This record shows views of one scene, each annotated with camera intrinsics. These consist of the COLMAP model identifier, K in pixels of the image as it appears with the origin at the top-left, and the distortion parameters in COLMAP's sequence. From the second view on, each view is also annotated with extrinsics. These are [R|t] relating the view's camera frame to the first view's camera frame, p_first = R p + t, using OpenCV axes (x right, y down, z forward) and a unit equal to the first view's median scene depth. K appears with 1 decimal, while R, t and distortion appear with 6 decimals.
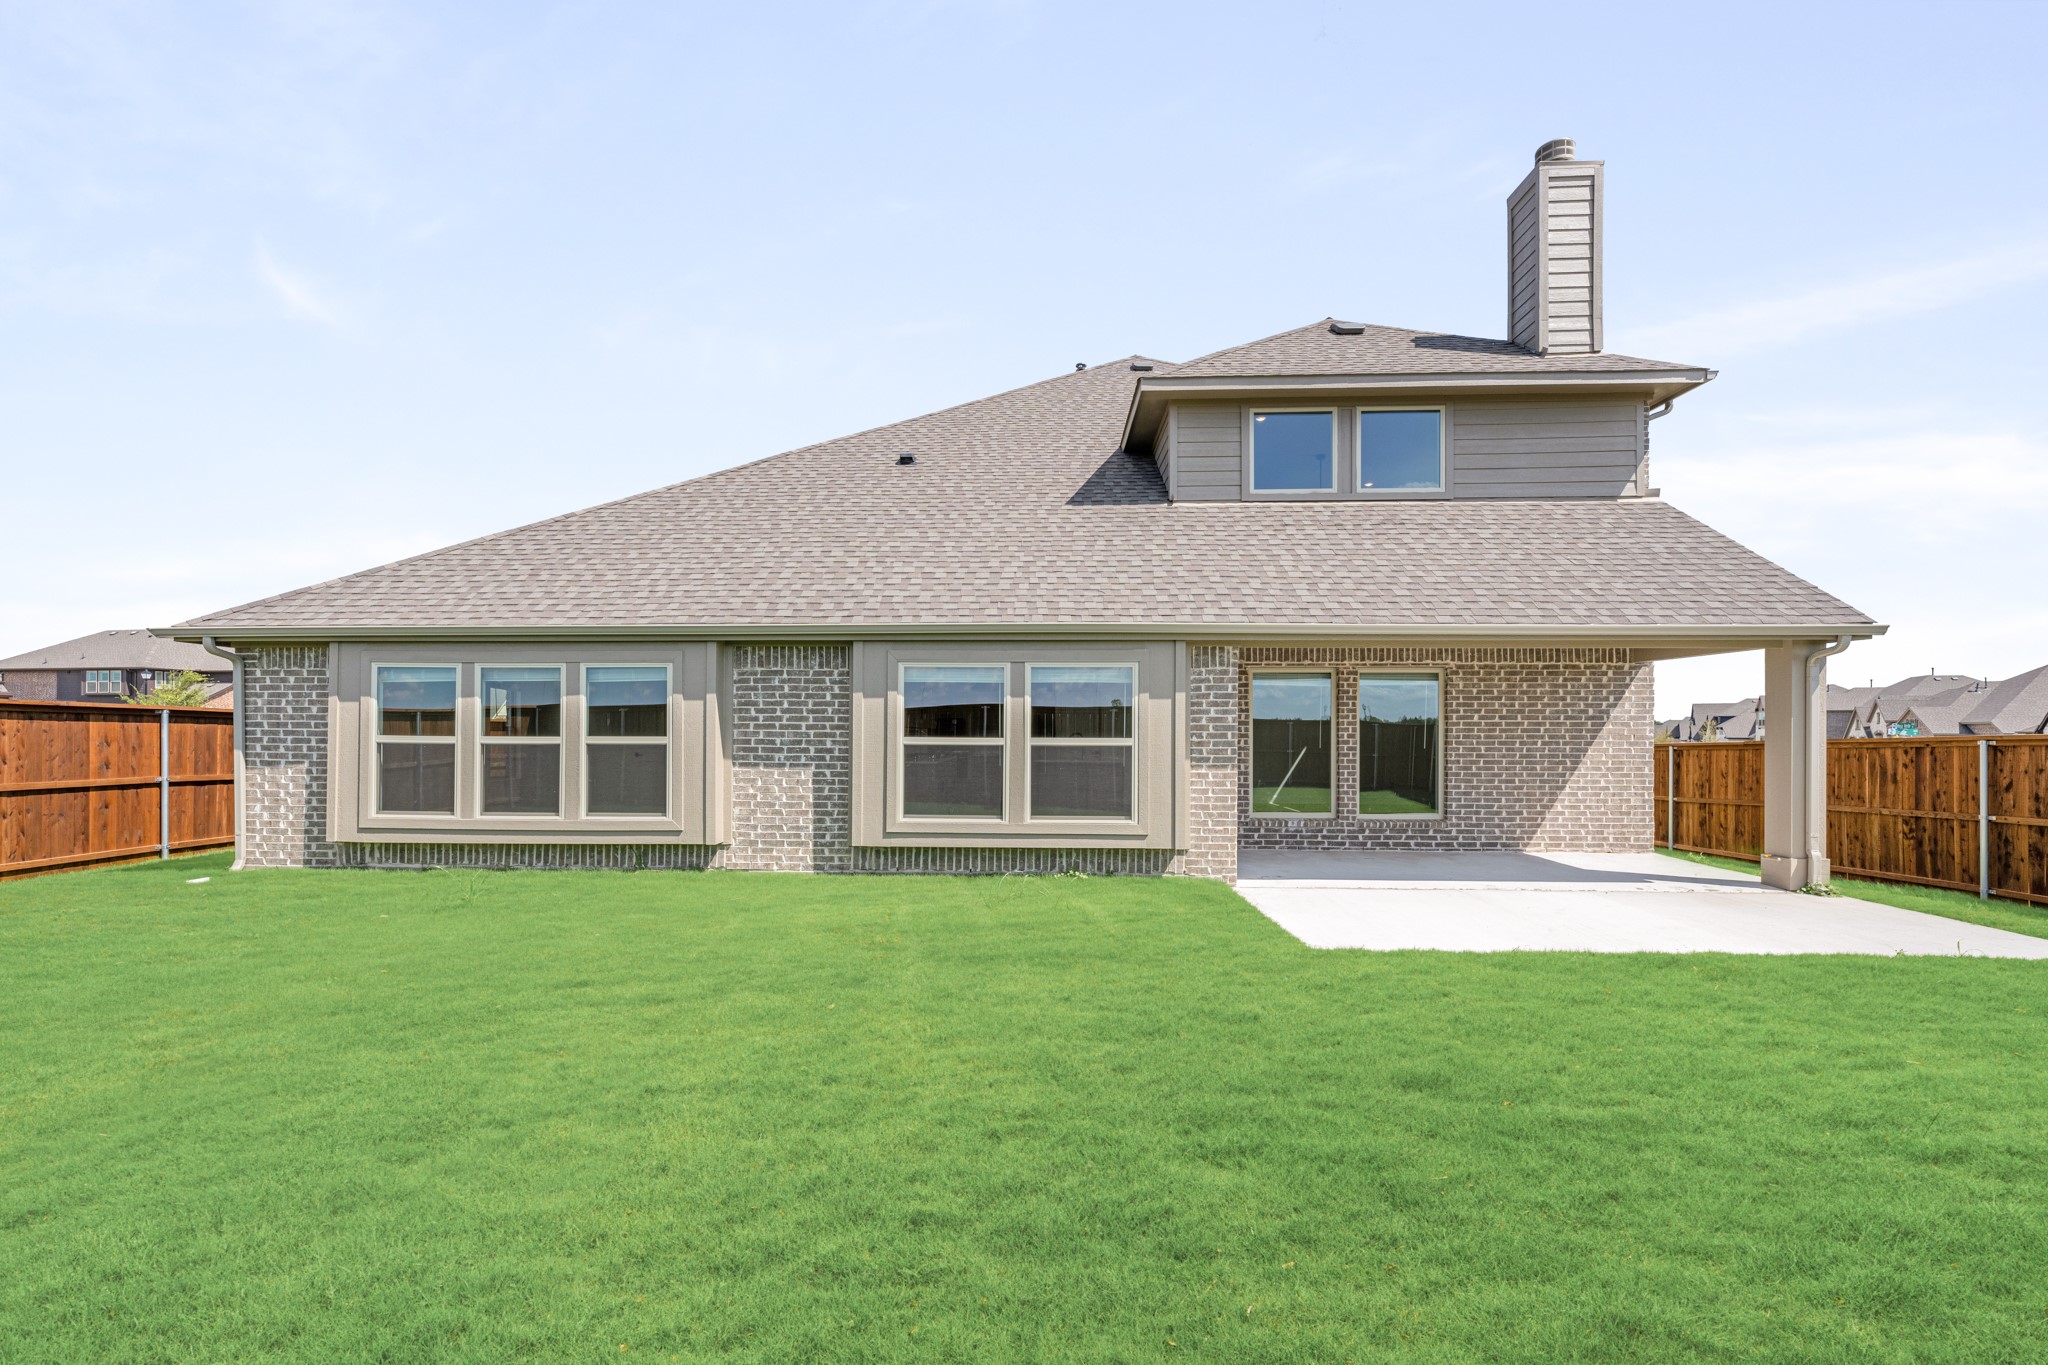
lens RADIAL K [[841.7, 0, 1004.0], [0, 841.7, 740.0], [0, 0, 1]] dist [-0.002143, 0.000923]
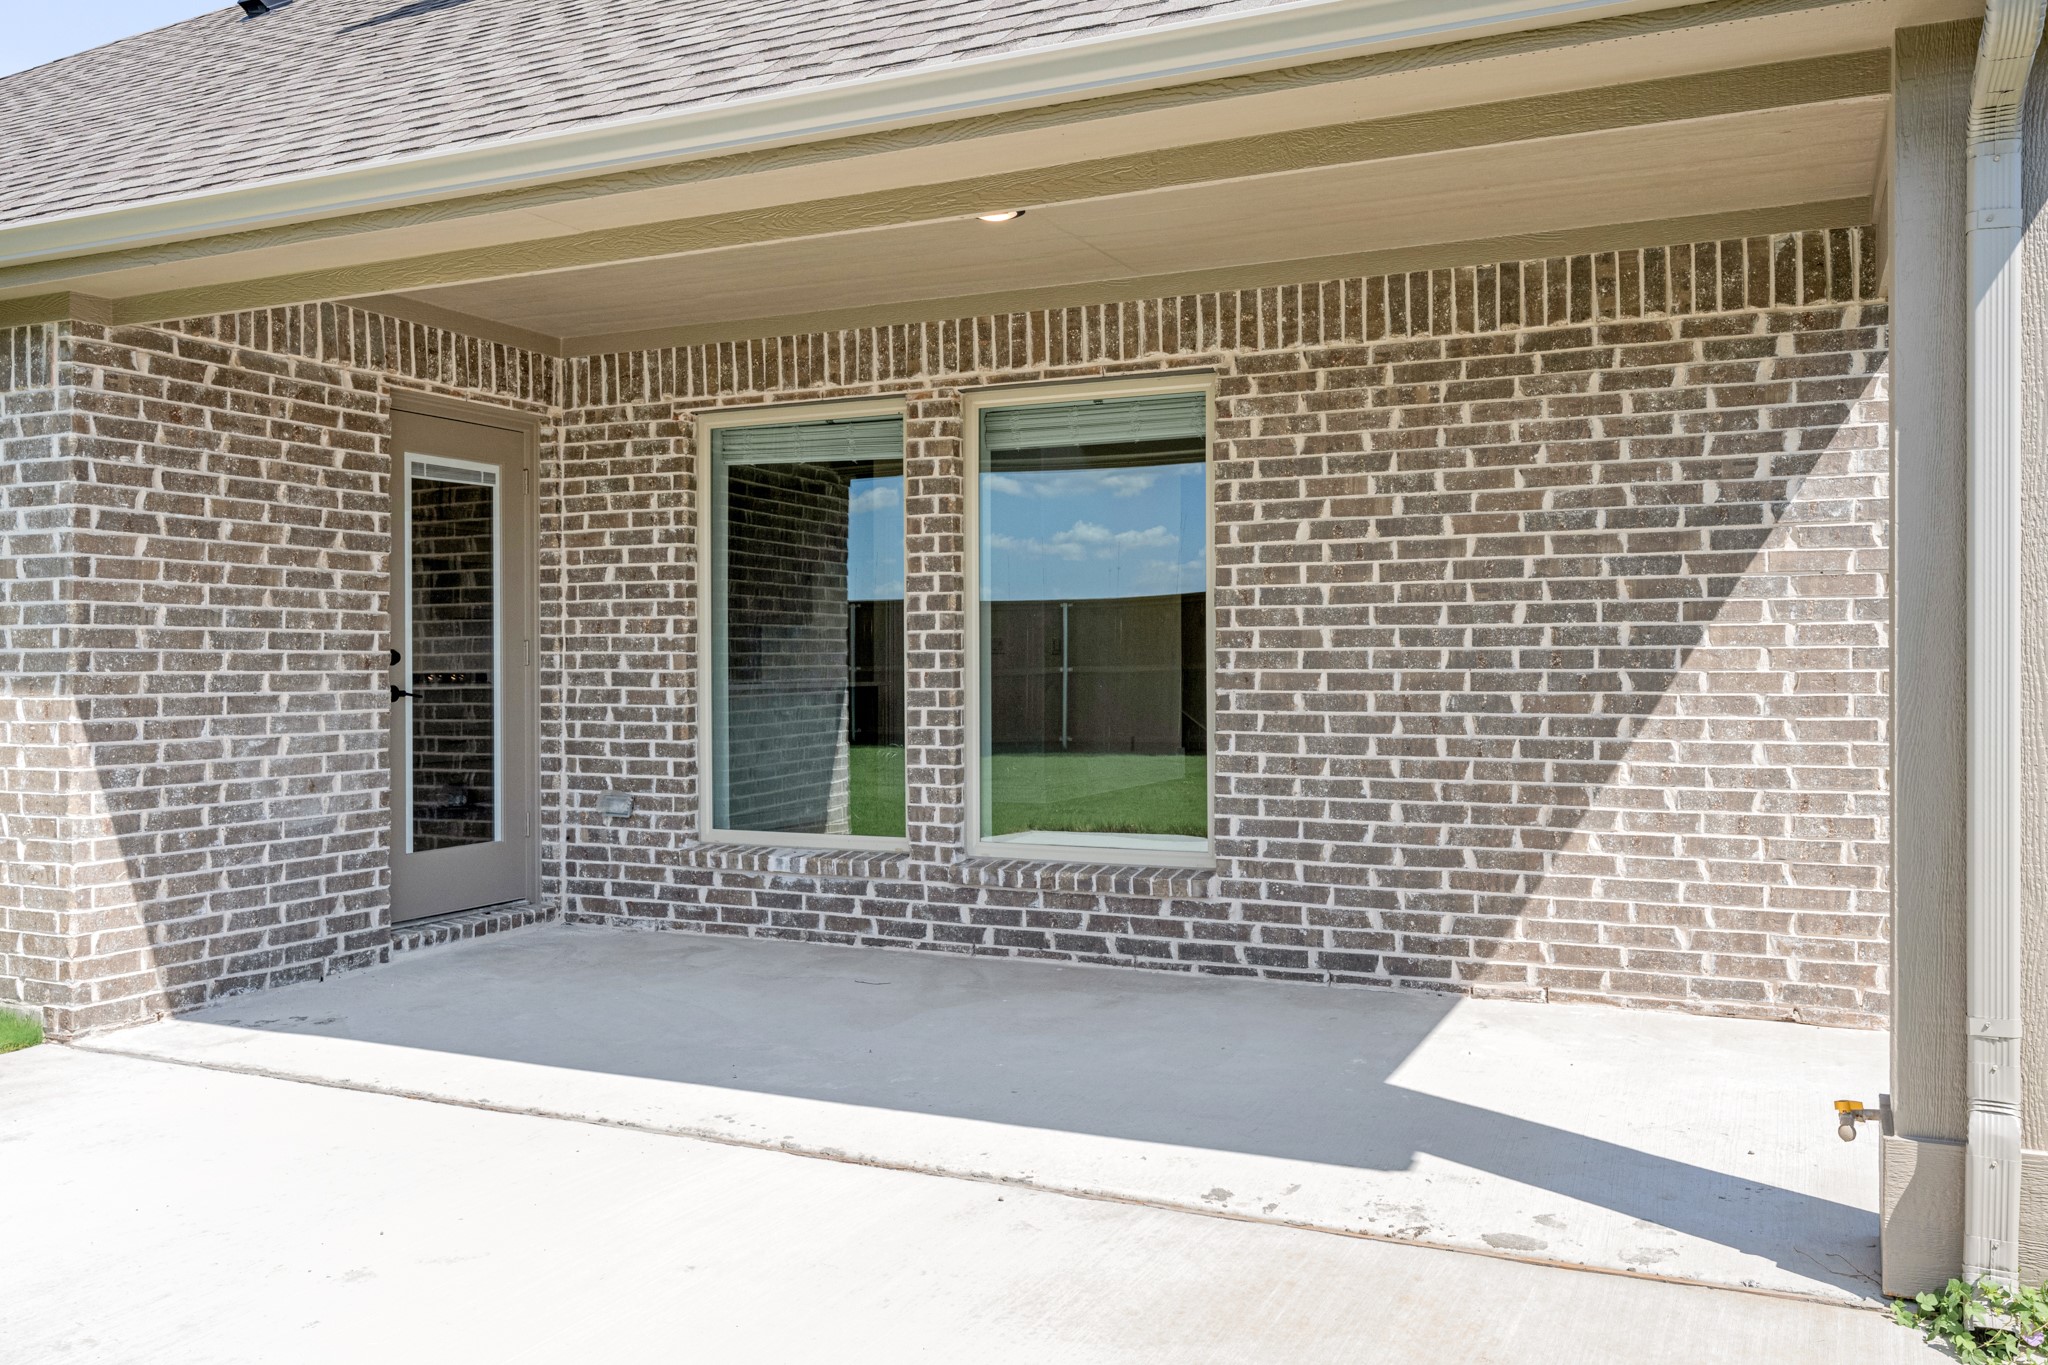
lens RADIAL K [[1646.6, 0, 1027.7], [0, 1646.6, 673.2], [0, 0, 1]] dist [0.007024, 0.002311]
pose [[0.926200, -0.004205, -0.377009, 0.831015], [0.003863, 0.999991, -0.001662, 0.029015], [0.377012, 0.000083, 0.926208, 0.511734]]
